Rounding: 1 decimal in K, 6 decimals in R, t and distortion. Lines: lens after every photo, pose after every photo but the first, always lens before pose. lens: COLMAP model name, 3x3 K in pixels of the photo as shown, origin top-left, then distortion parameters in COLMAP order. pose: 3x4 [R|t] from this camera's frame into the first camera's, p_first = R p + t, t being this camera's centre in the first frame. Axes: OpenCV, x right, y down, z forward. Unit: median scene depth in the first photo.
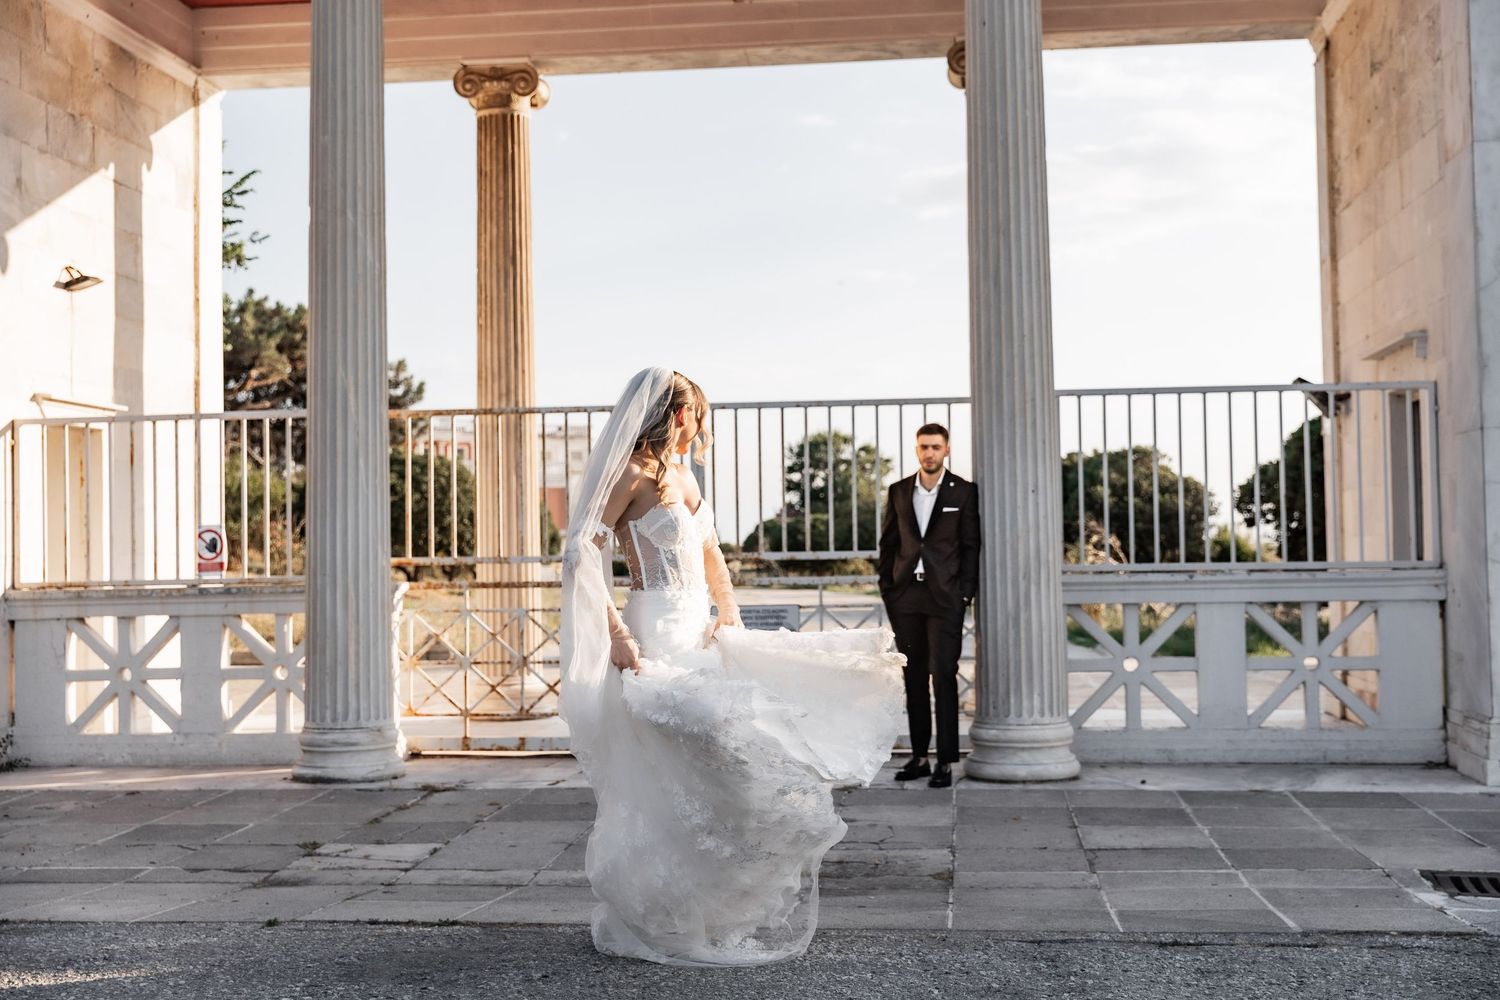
lens RADIAL K [[1865.0, 0, 753.1], [0, 1865.0, 476.2], [0, 0, 1]] dist [0.014475, -0.019304]
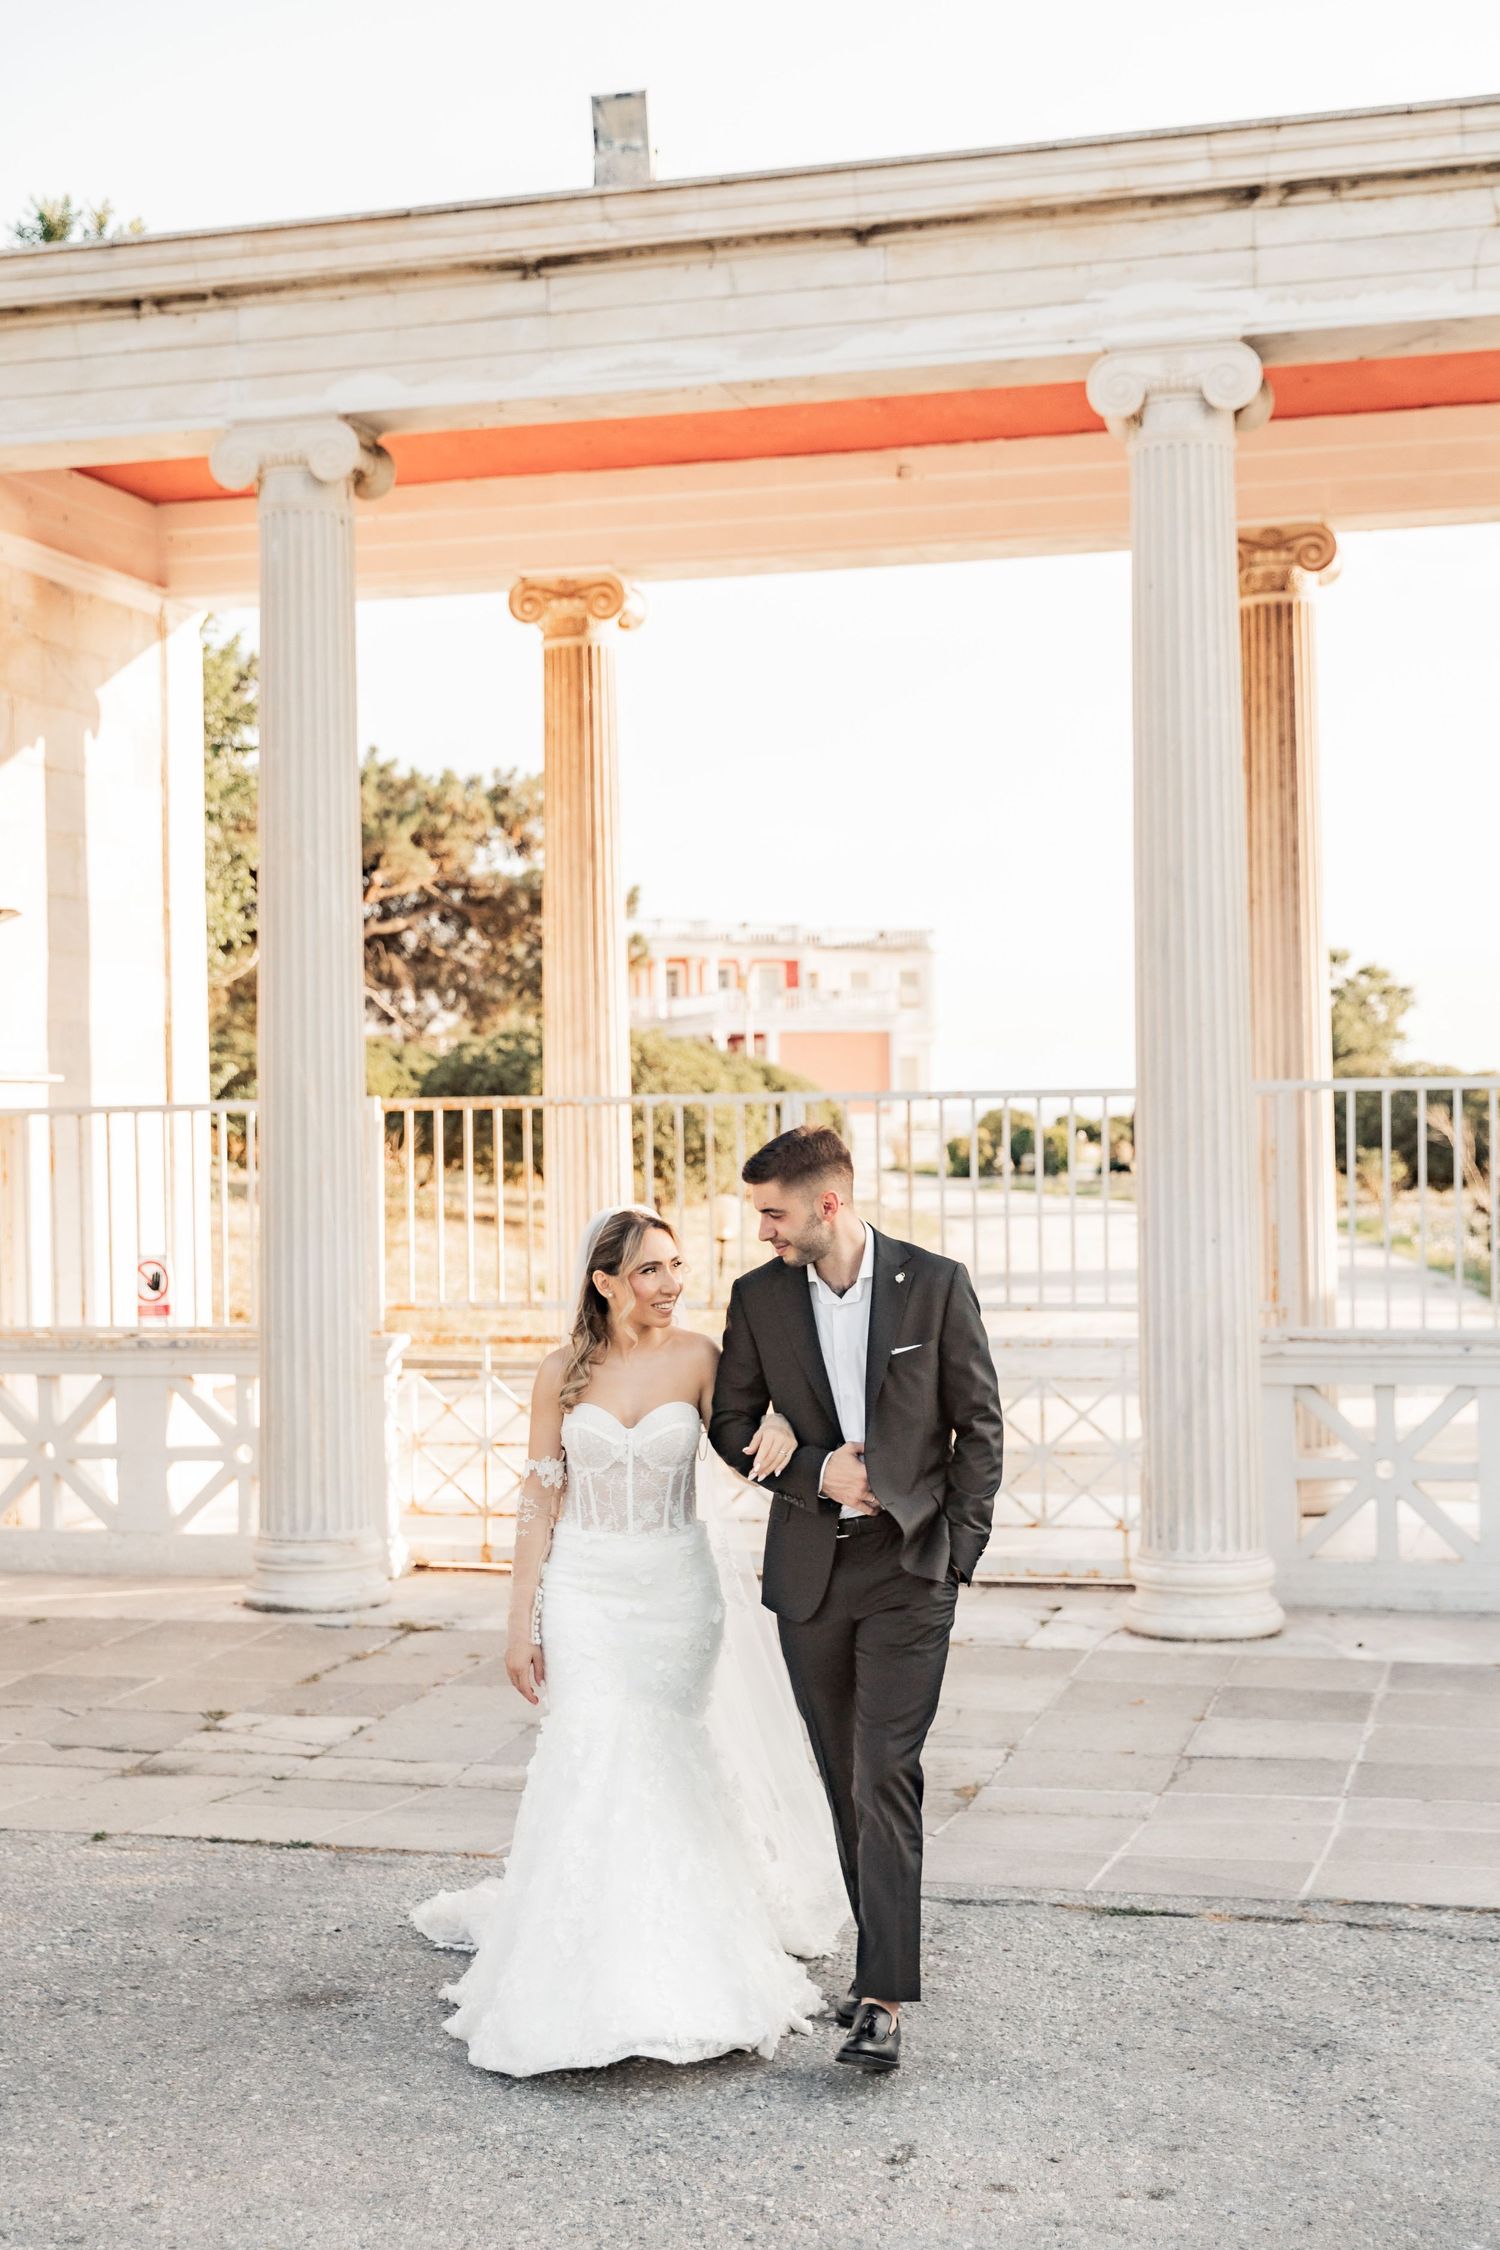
lens RADIAL K [[3042.7, 0, 750.0], [0, 3042.7, 1125.0], [0, 0, 1]] dist [0.006790, 0.002853]
pose [[0.988080, 0.000571, -0.153939, 0.134615], [0.005984, 0.999095, 0.042116, -0.076273], [0.153824, -0.042535, 0.987182, -0.165776]]
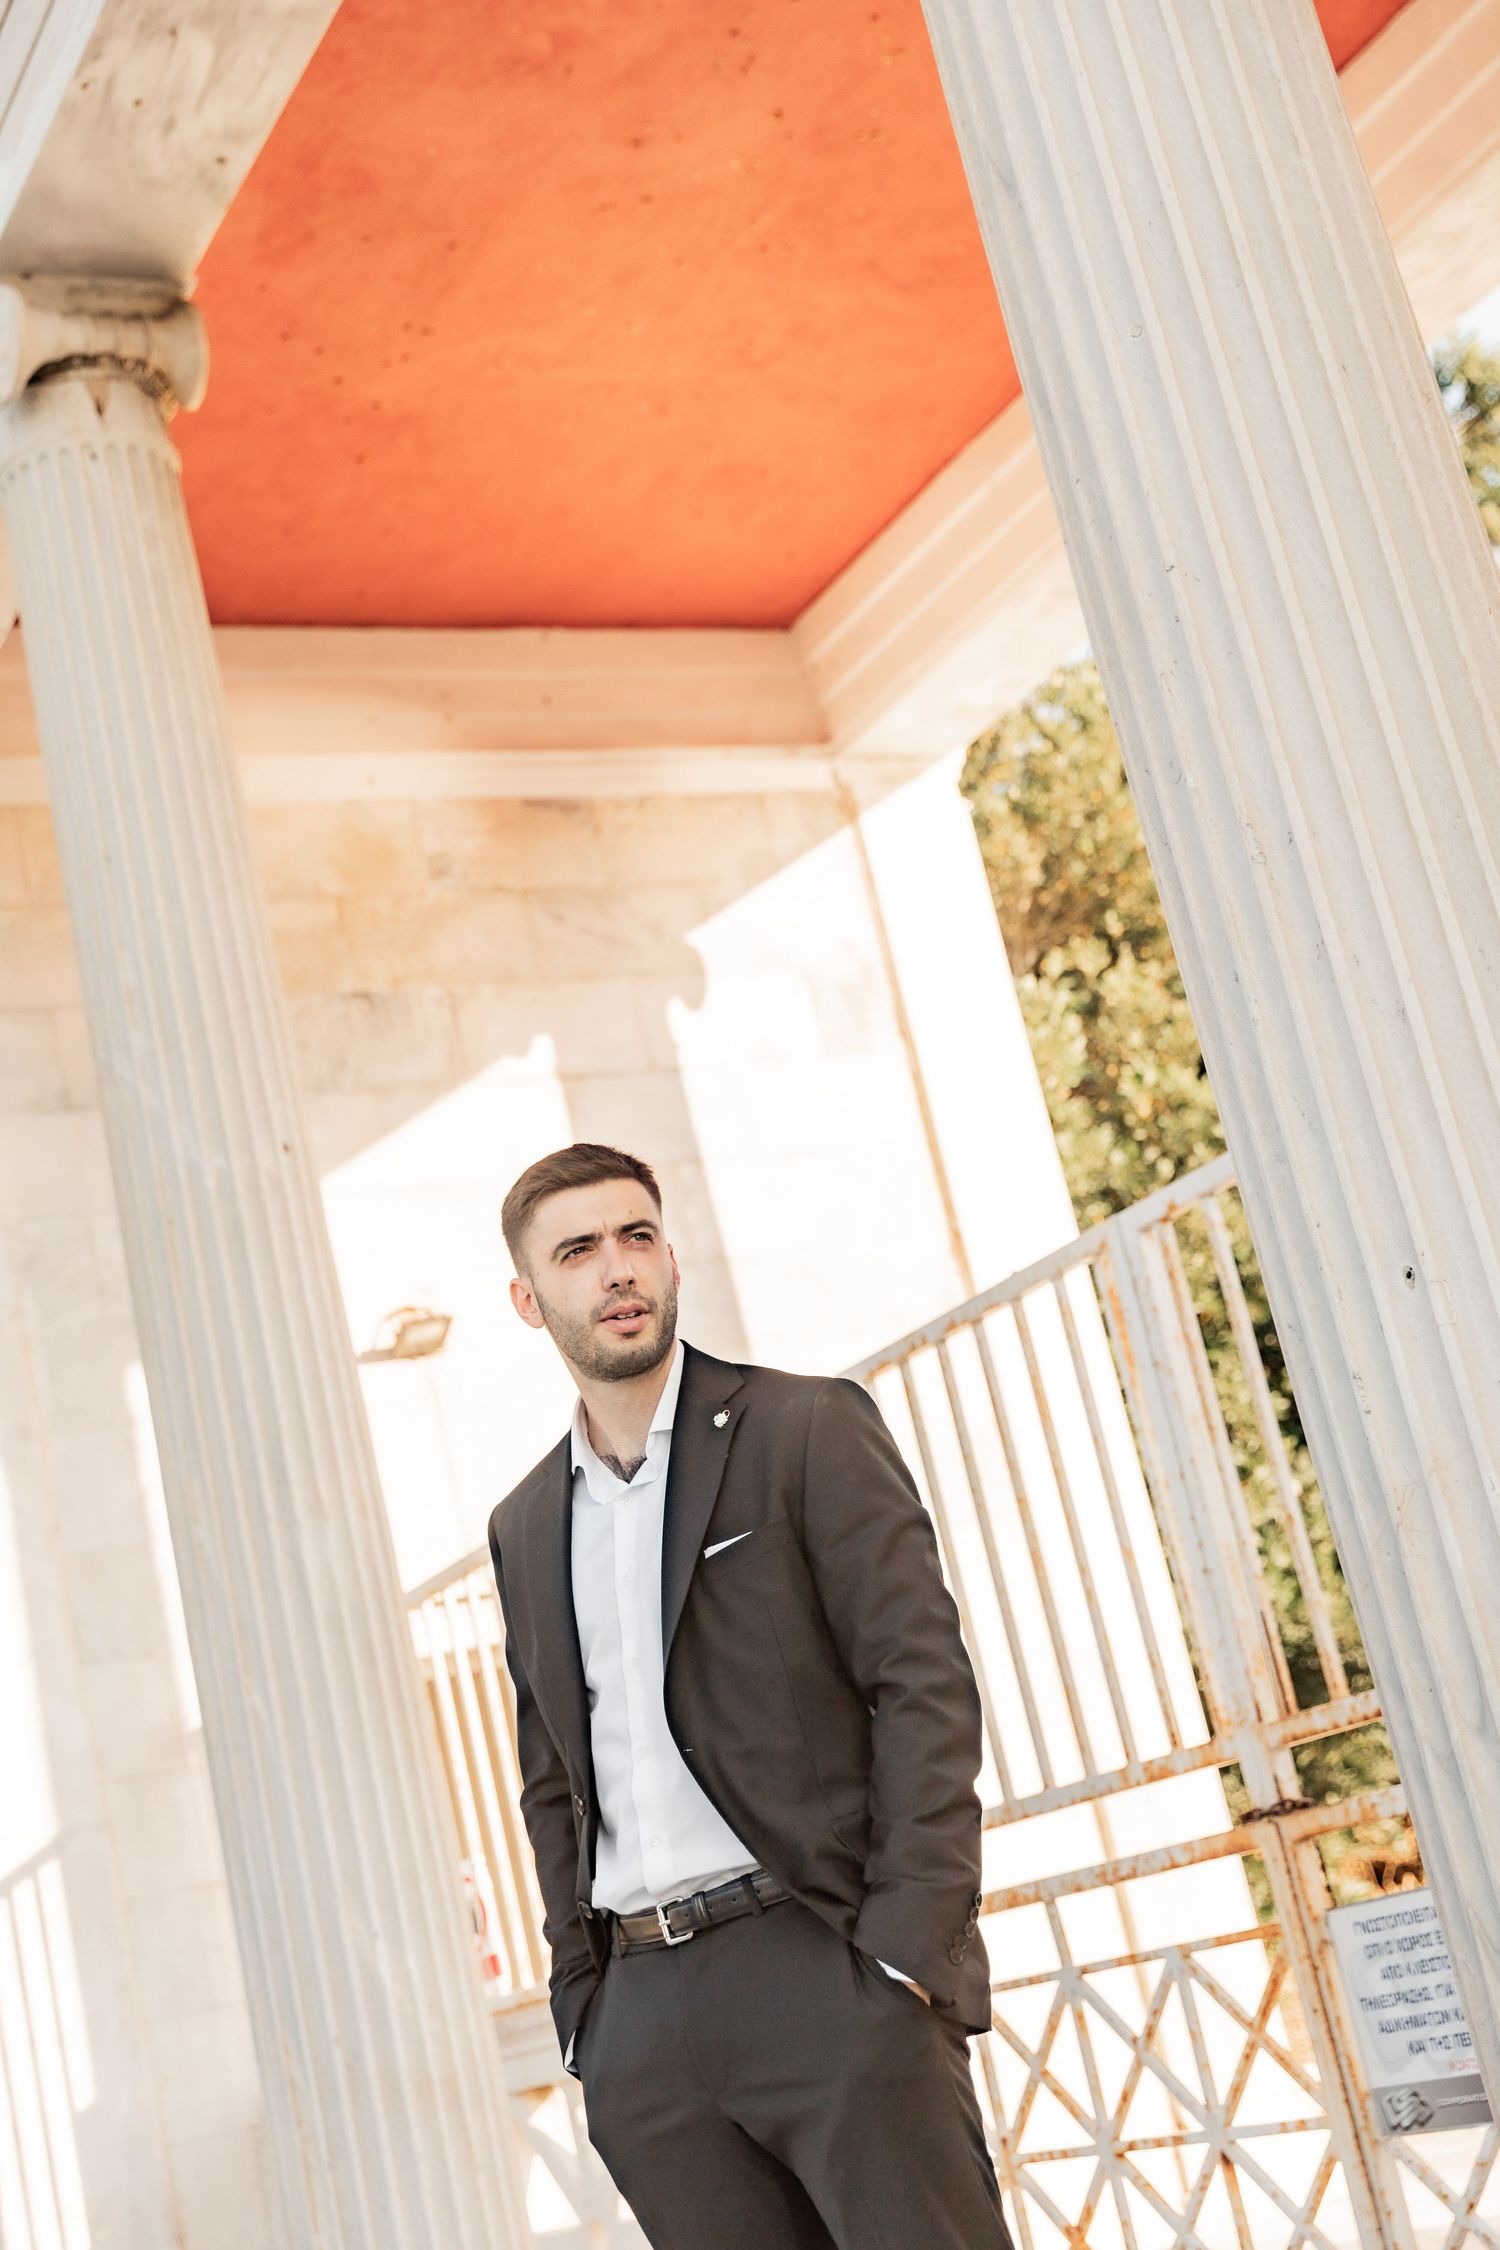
lens RADIAL K [[3145.3, 0, 750.7], [0, 3145.3, 1168.4], [0, 0, 1]] dist [-0.001711, -0.010929]
pose [[0.525588, -0.312498, -0.791266, 0.329314], [0.240771, 0.946706, -0.213957, 0.044956], [0.815957, -0.078061, 0.572818, 0.688548]]
